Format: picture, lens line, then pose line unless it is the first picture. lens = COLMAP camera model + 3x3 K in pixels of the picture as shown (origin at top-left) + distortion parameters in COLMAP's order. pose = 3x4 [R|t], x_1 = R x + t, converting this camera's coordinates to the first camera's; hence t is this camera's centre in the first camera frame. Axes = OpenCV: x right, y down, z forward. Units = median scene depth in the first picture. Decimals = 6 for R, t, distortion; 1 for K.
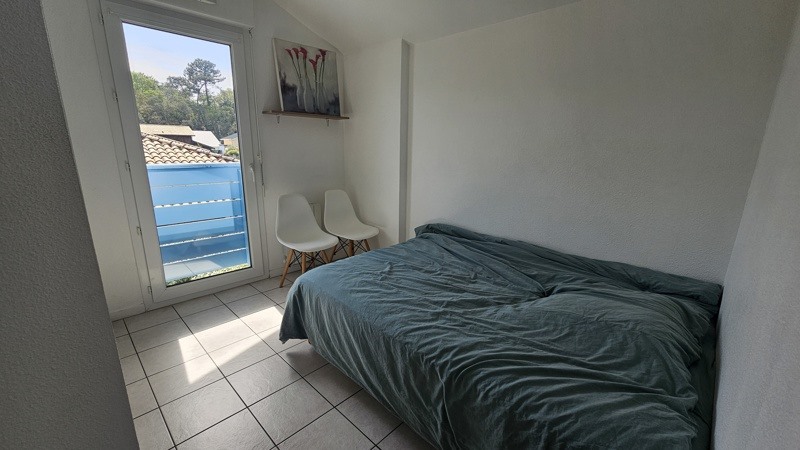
lens RADIAL K [[326.7, 0, 400.0], [0, 326.7, 225.0], [0, 0, 1]] dist [0.000077, 0.000117]
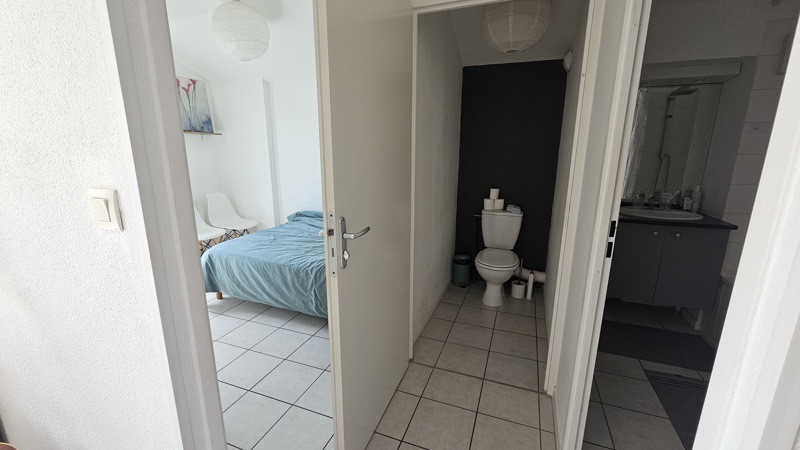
lens RADIAL K [[326.7, 0, 400.0], [0, 326.7, 225.0], [0, 0, 1]] dist [0.000077, 0.000117]
pose [[0.919794, -0.100410, 0.379337, -0.073177], [0.104721, 0.994458, 0.009310, 0.142757], [-0.378170, 0.031161, 0.925212, -0.750074]]
